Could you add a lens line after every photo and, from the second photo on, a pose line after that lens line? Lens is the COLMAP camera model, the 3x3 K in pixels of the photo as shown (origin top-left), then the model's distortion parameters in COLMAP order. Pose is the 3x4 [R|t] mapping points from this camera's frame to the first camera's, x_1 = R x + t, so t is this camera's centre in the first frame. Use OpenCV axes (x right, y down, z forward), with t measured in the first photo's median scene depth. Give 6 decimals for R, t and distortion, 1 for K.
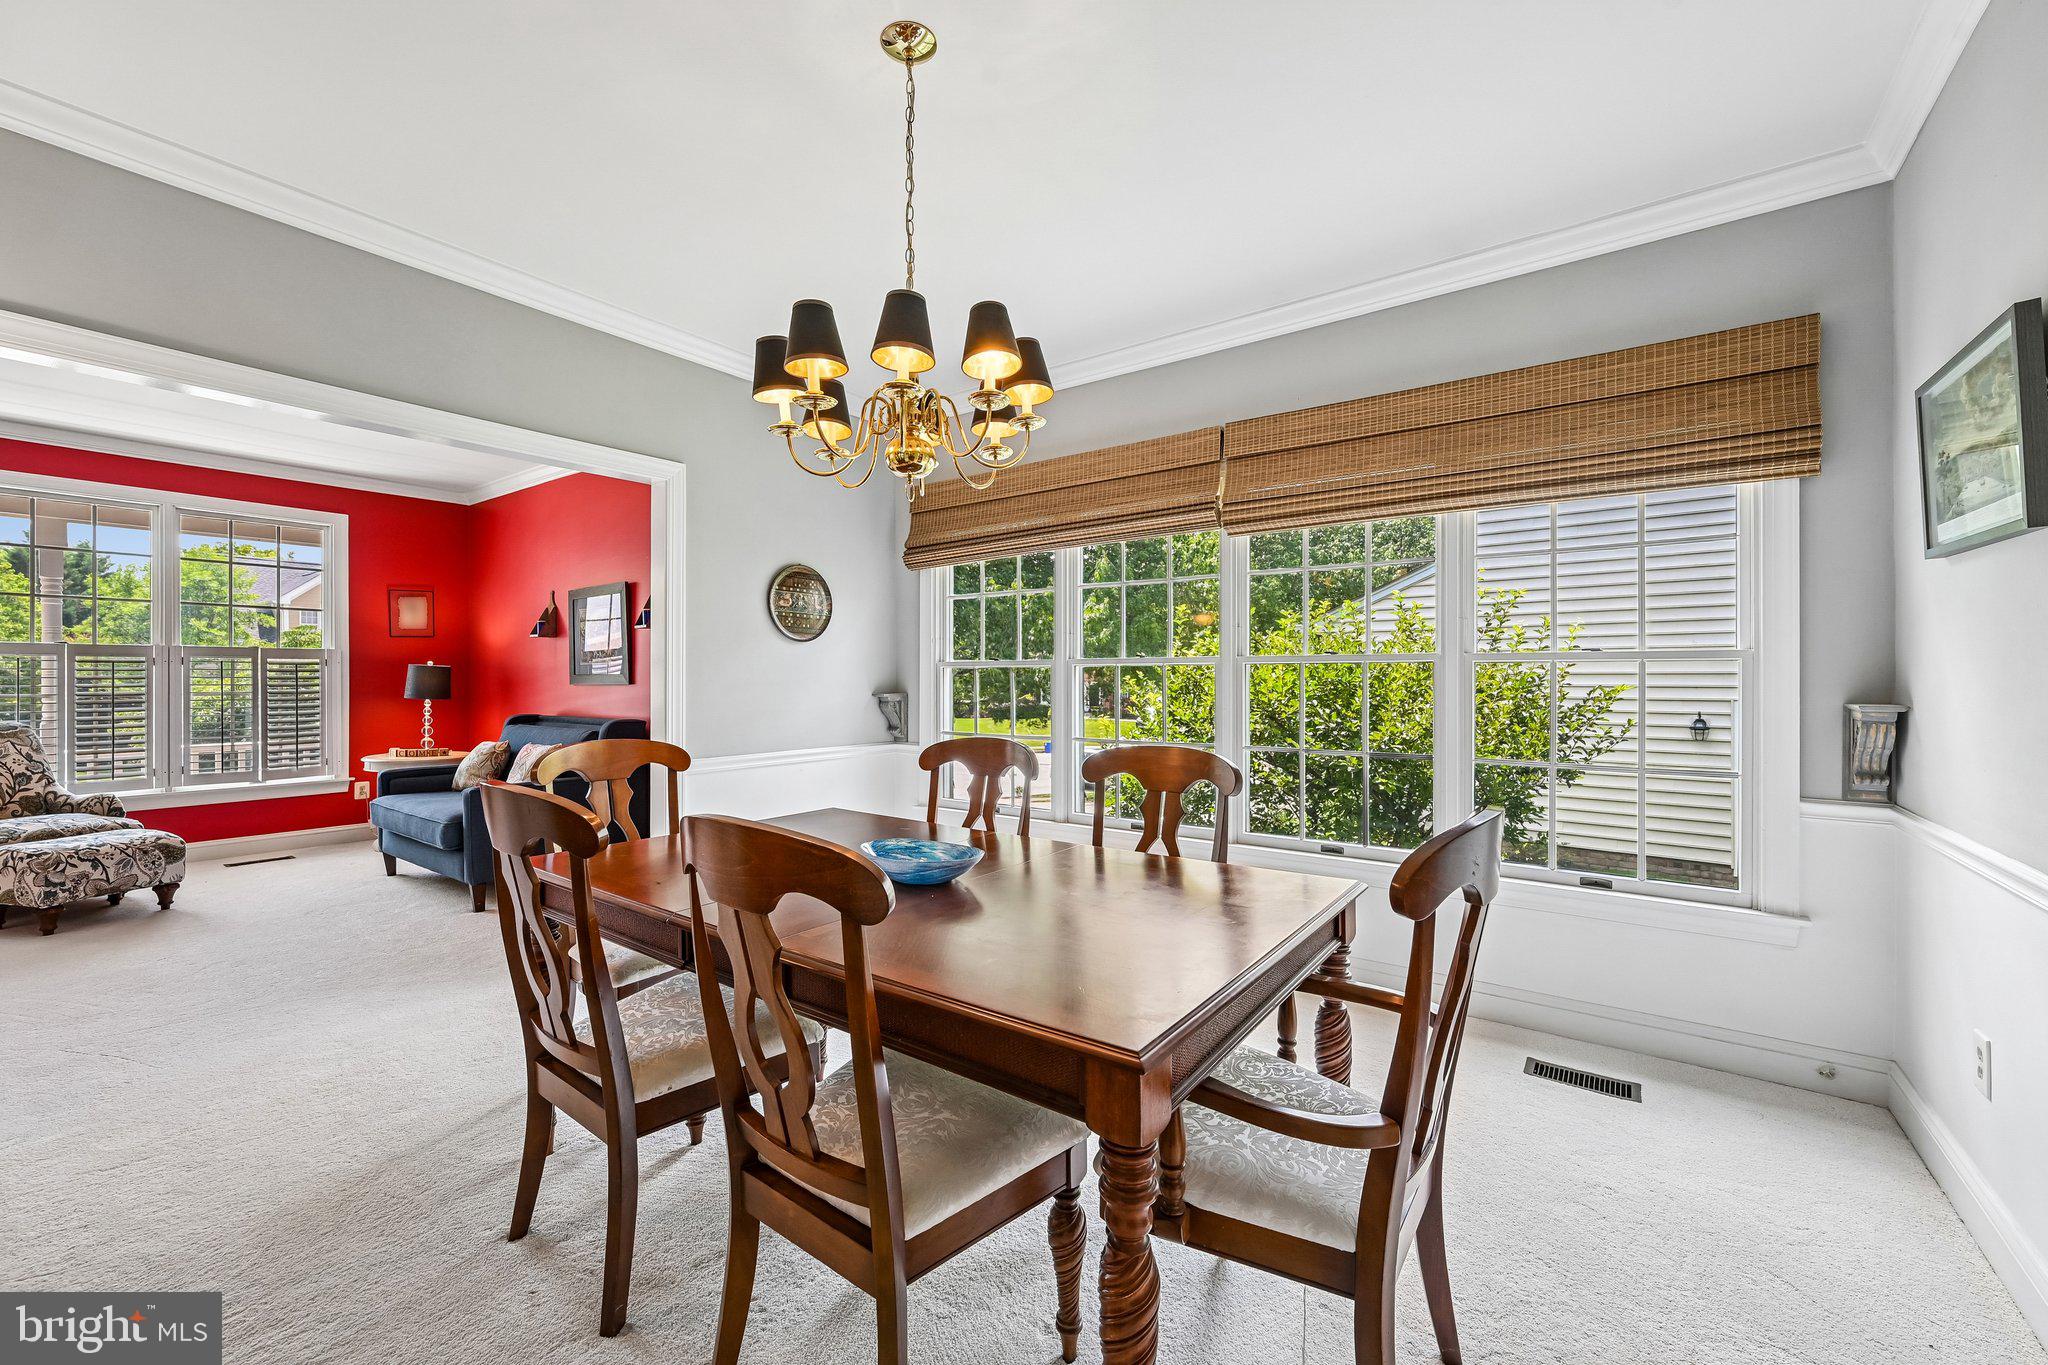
lens RADIAL K [[812.8, 0, 1026.1], [0, 812.8, 680.4], [0, 0, 1]] dist [-0.000688, 0.000240]
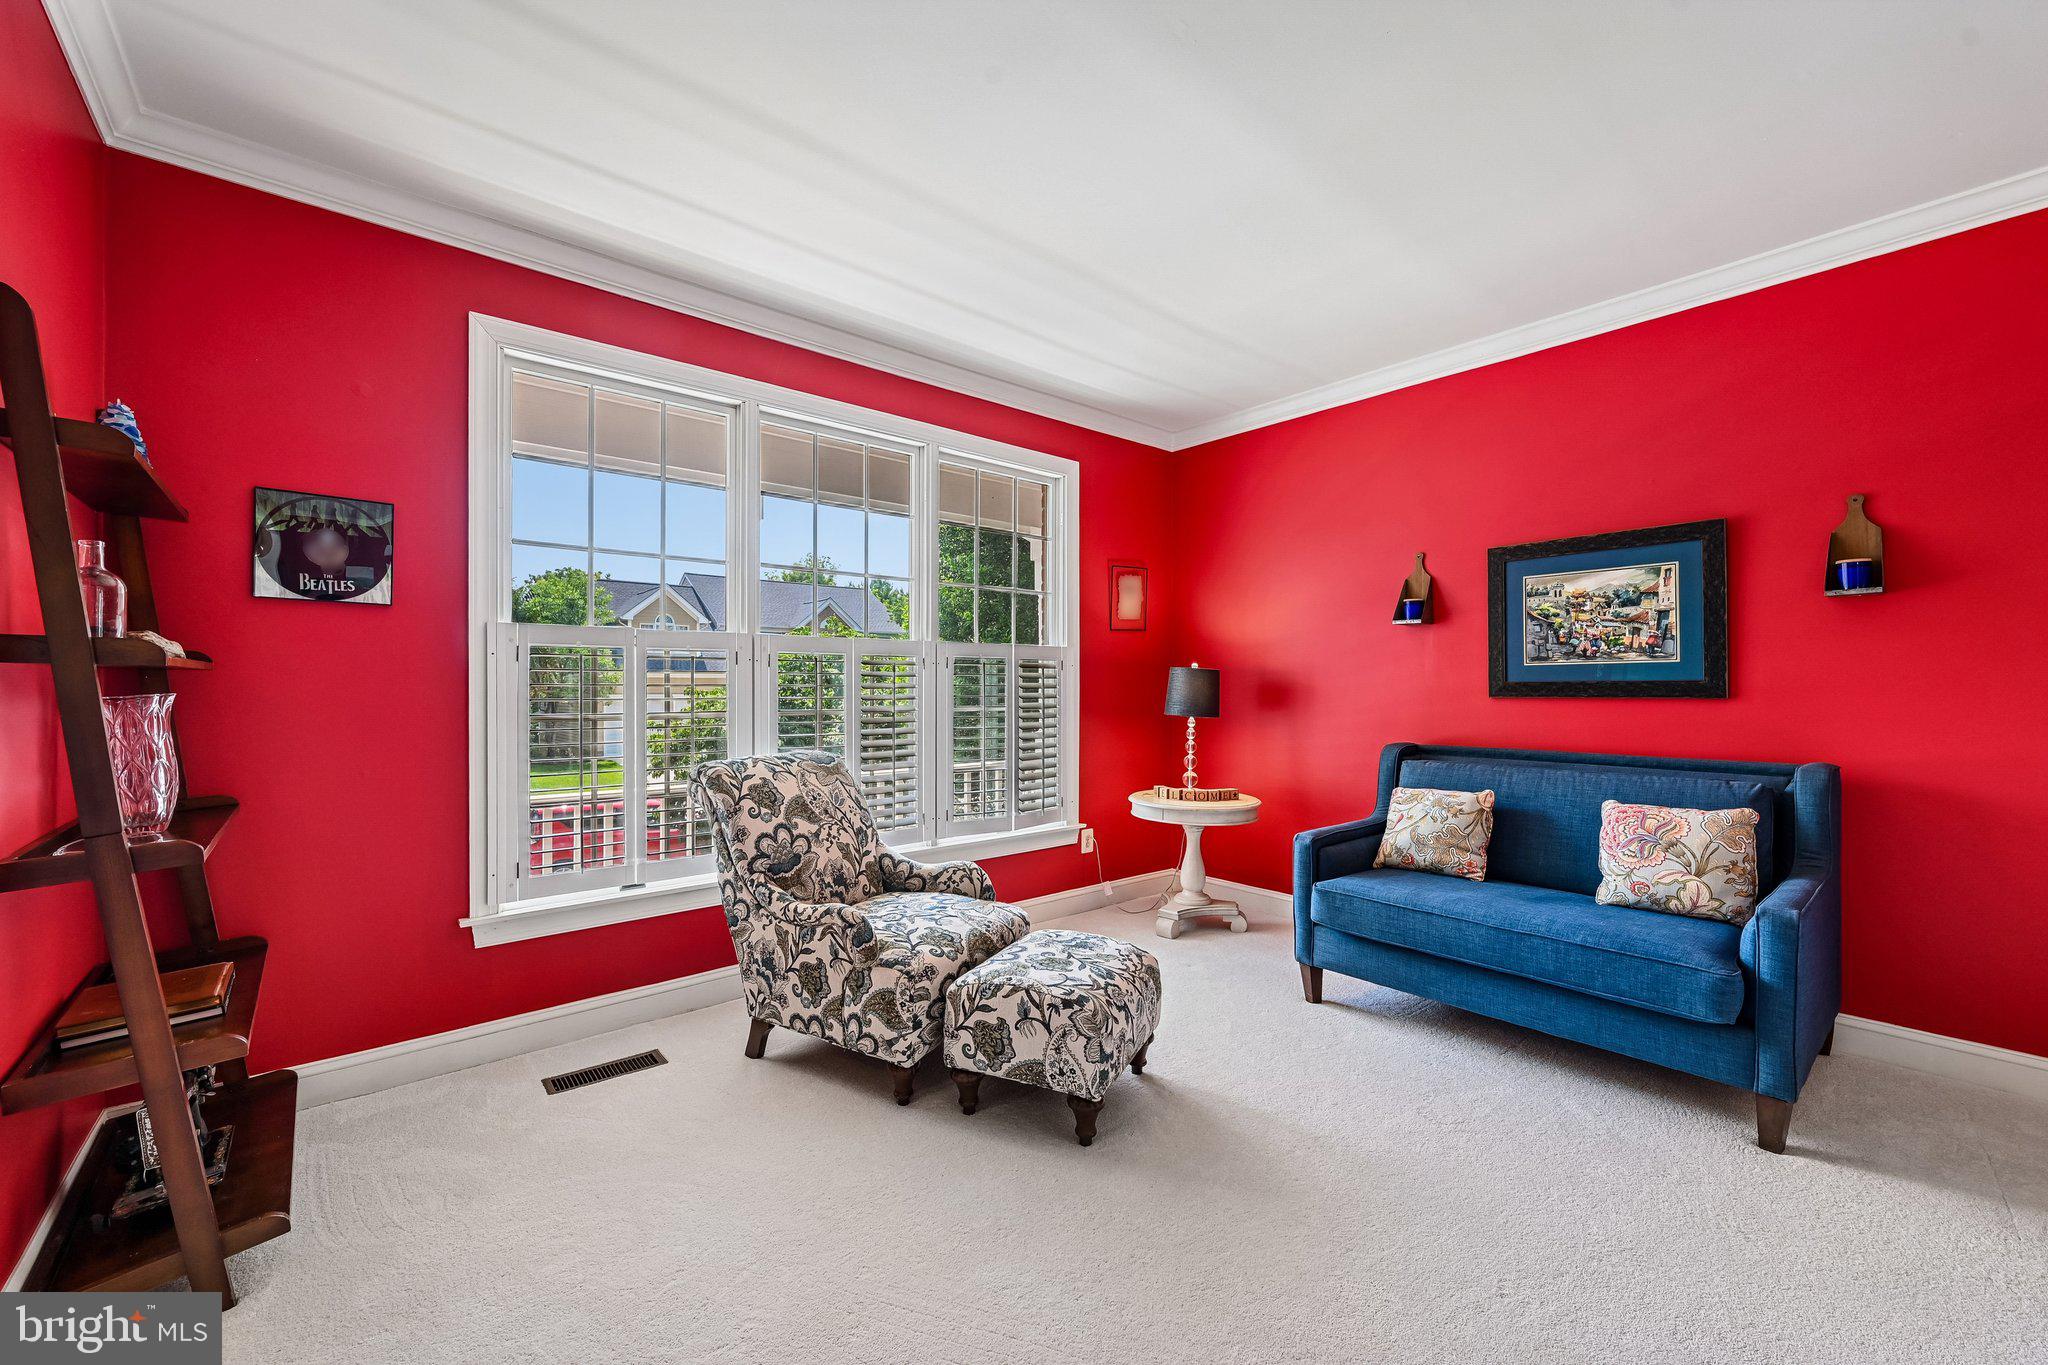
lens RADIAL K [[813.4, 0, 1032.0], [0, 813.4, 686.5], [0, 0, 1]] dist [-0.001548, -0.000033]
pose [[0.973923, 0.000052, -0.226878, -0.932061], [-0.000870, 0.999993, -0.003503, -0.000539], [0.226876, 0.003609, 0.973917, 0.370892]]
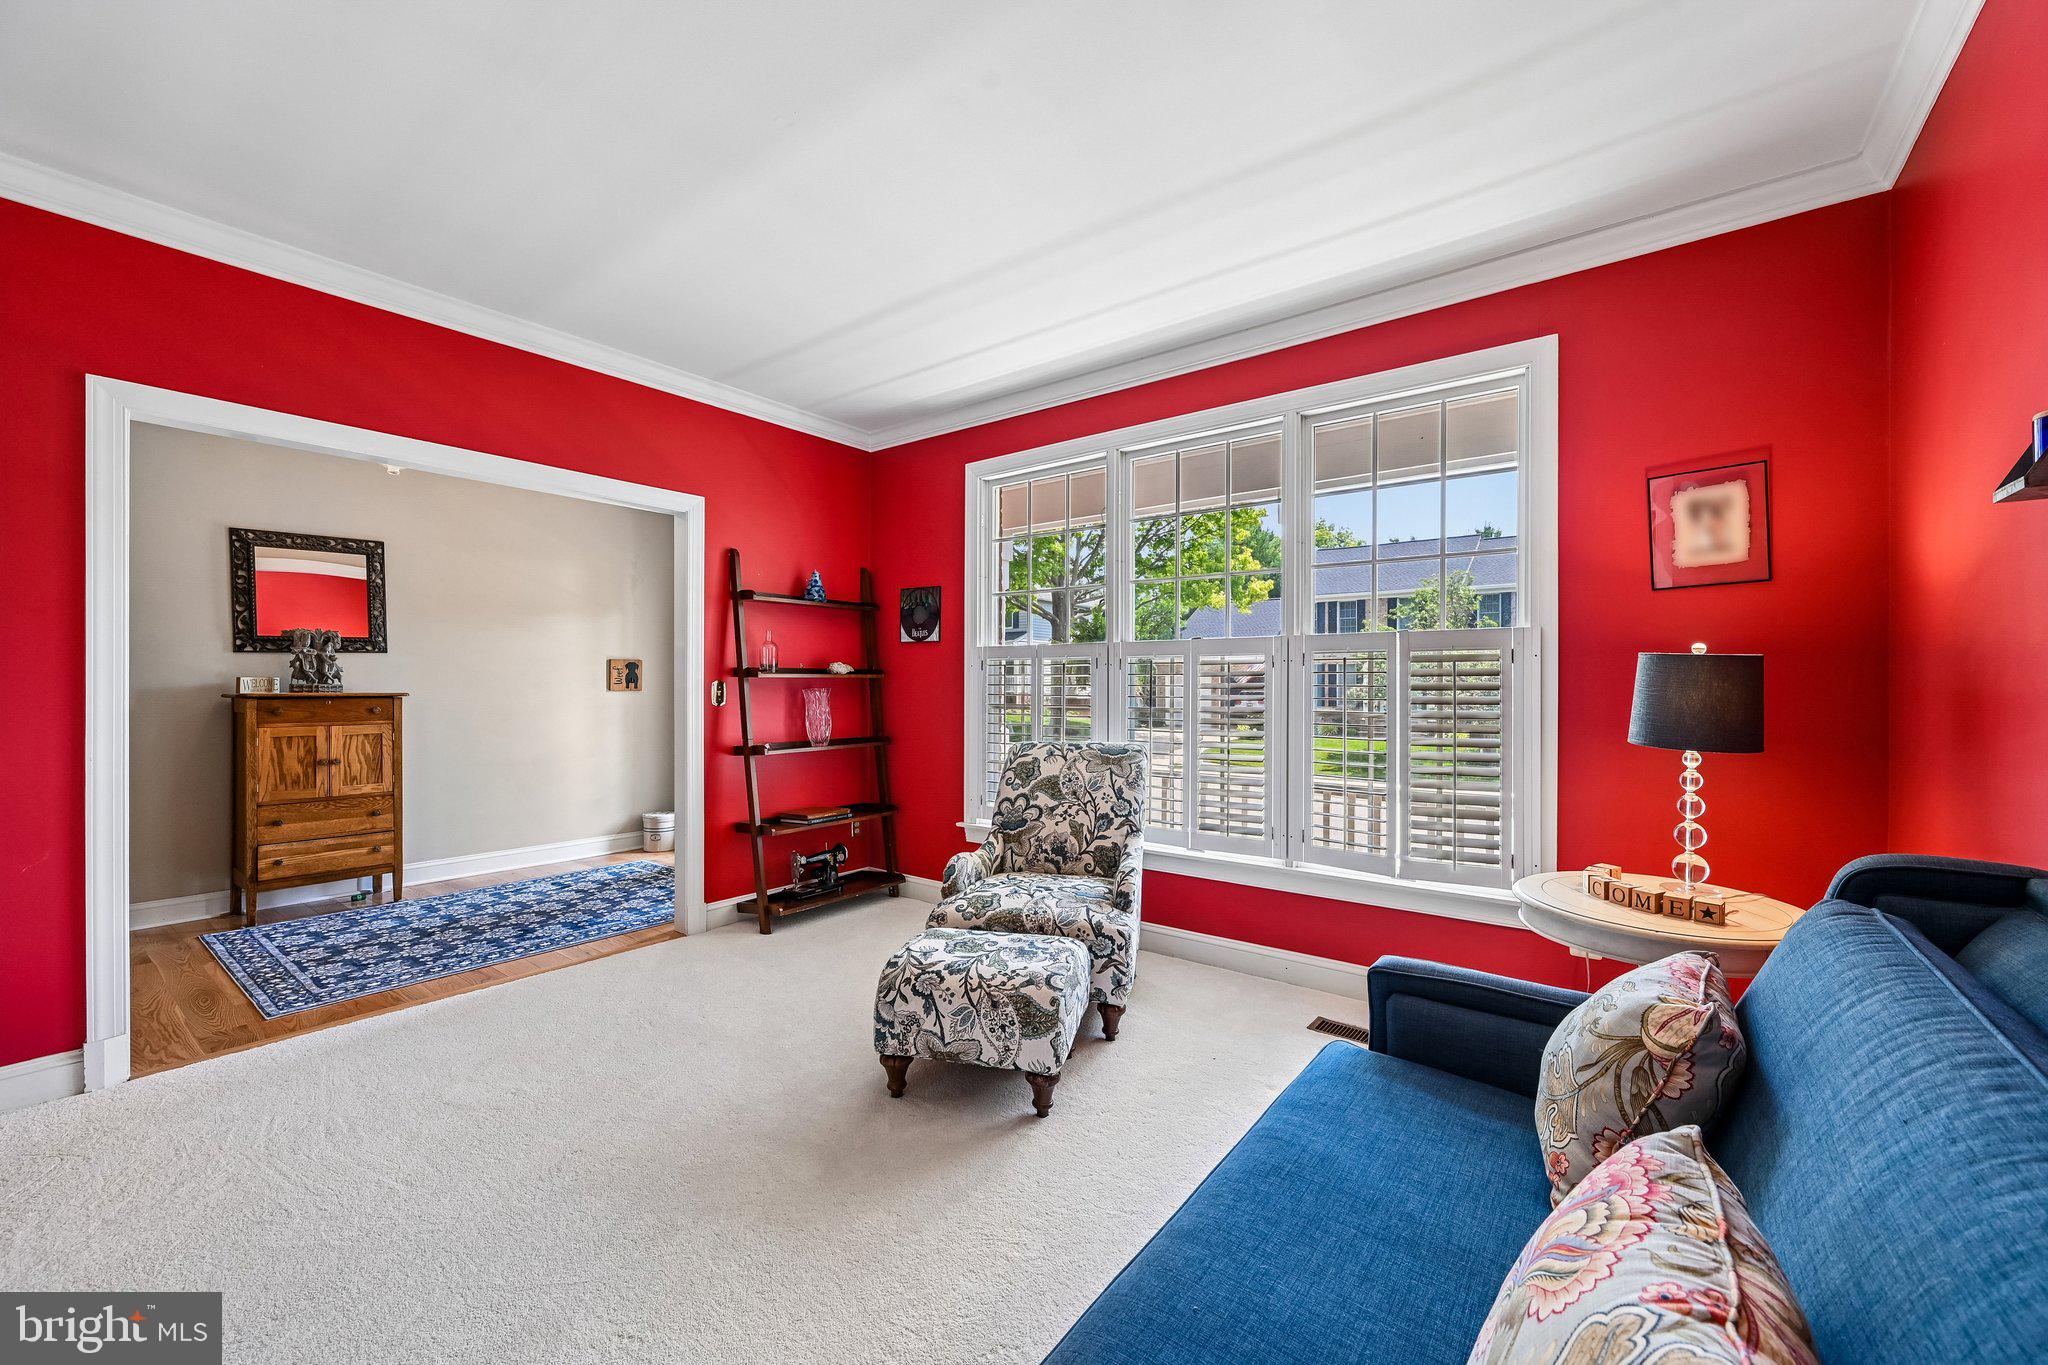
lens RADIAL K [[806.5, 0, 1035.9], [0, 806.5, 687.5], [0, 0, 1]] dist [-0.003052, -0.000236]
pose [[-0.015567, 0.002363, -0.999876, -0.489400], [-0.005938, 0.999979, 0.002455, -0.003222], [0.999861, 0.005976, -0.015553, 0.934994]]
